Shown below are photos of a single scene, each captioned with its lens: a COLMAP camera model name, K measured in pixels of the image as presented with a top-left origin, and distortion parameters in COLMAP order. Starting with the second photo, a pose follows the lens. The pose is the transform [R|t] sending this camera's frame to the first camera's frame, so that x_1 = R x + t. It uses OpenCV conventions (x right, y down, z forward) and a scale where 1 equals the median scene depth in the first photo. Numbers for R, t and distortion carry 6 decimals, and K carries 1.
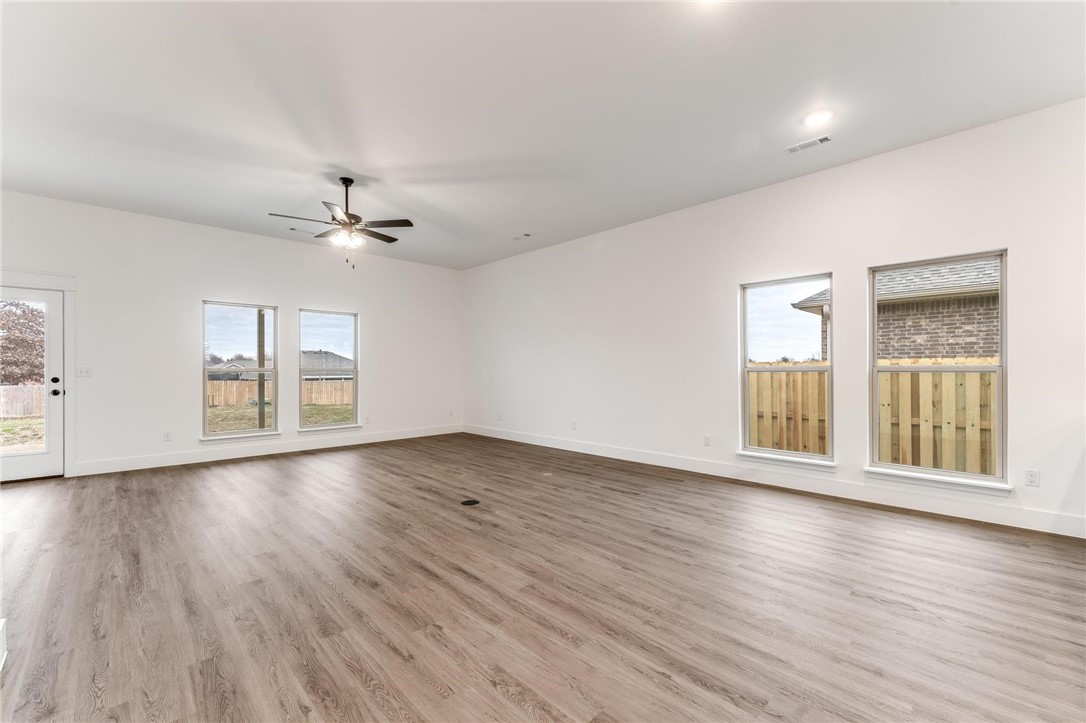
lens RADIAL K [[455.4, 0, 544.3], [0, 455.4, 370.2], [0, 0, 1]] dist [0.001941, -0.000241]
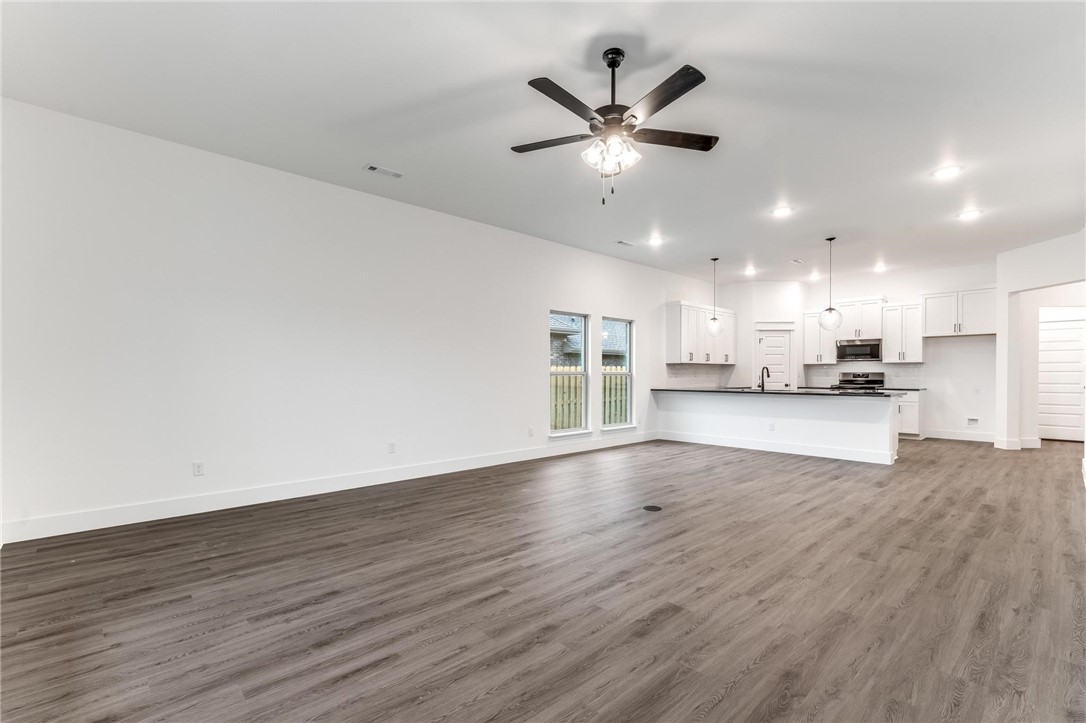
lens RADIAL K [[480.3, 0, 551.3], [0, 480.3, 380.5], [0, 0, 1]] dist [-0.004082, 0.000975]
pose [[0.013328, -0.012032, 0.999839, -1.154575], [0.000175, 0.999928, 0.012031, 0.002199], [-0.999911, 0.000015, 0.013330, 1.161252]]
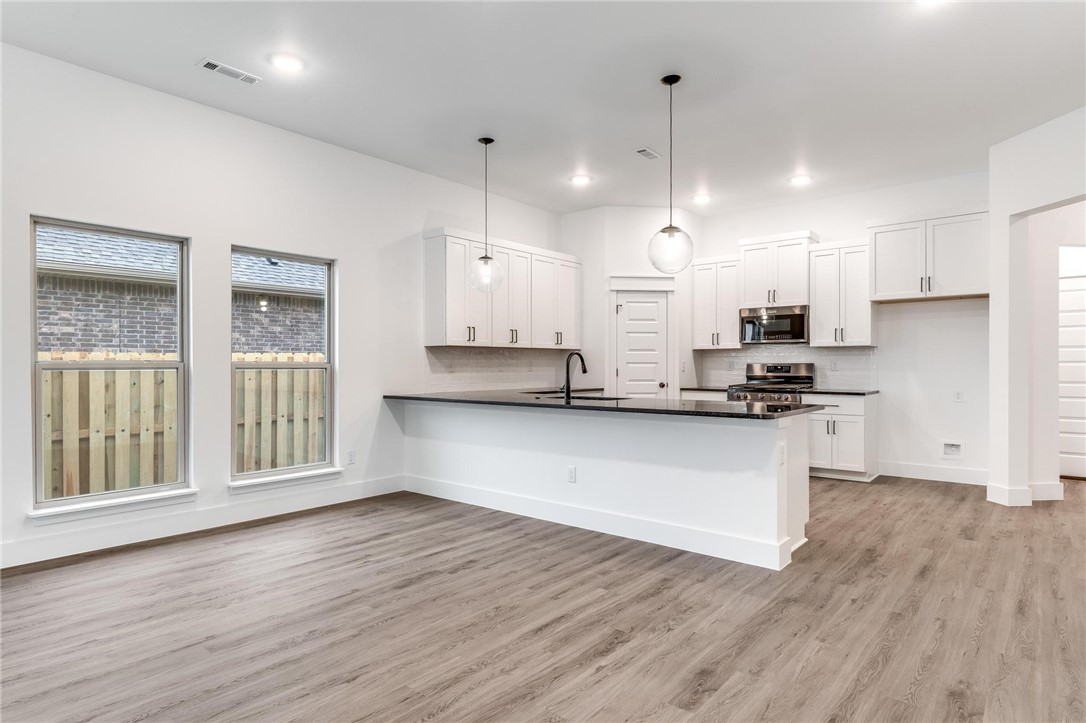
lens RADIAL K [[591.4, 0, 552.1], [0, 591.4, 370.7], [0, 0, 1]] dist [-0.000985, 0.002181]
pose [[-0.106516, -0.007421, 0.994283, -0.432819], [0.001572, 0.999970, 0.007632, -0.000850], [-0.994310, 0.002376, -0.106501, 0.525518]]
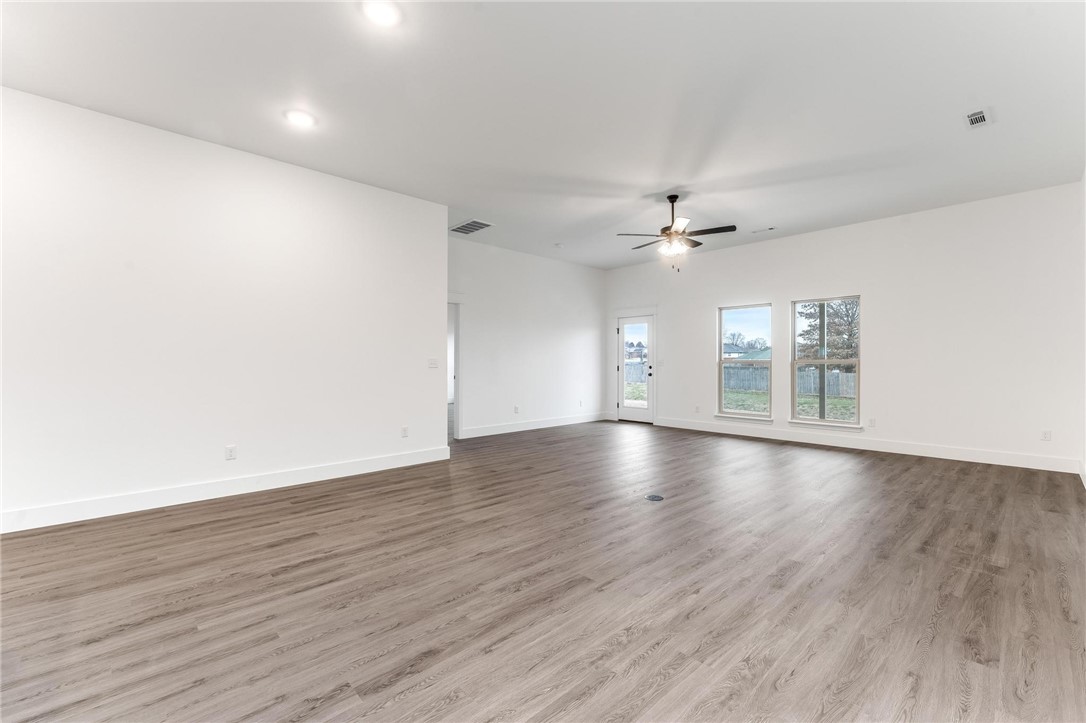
lens RADIAL K [[455.4, 0, 550.8], [0, 455.4, 364.9], [0, 0, 1]] dist [0.001941, -0.000241]
pose [[-0.012754, 0.007018, -0.999894, 0.785386], [0.000567, 0.999975, 0.007011, -0.000789], [0.999919, -0.000477, -0.012758, 0.763160]]
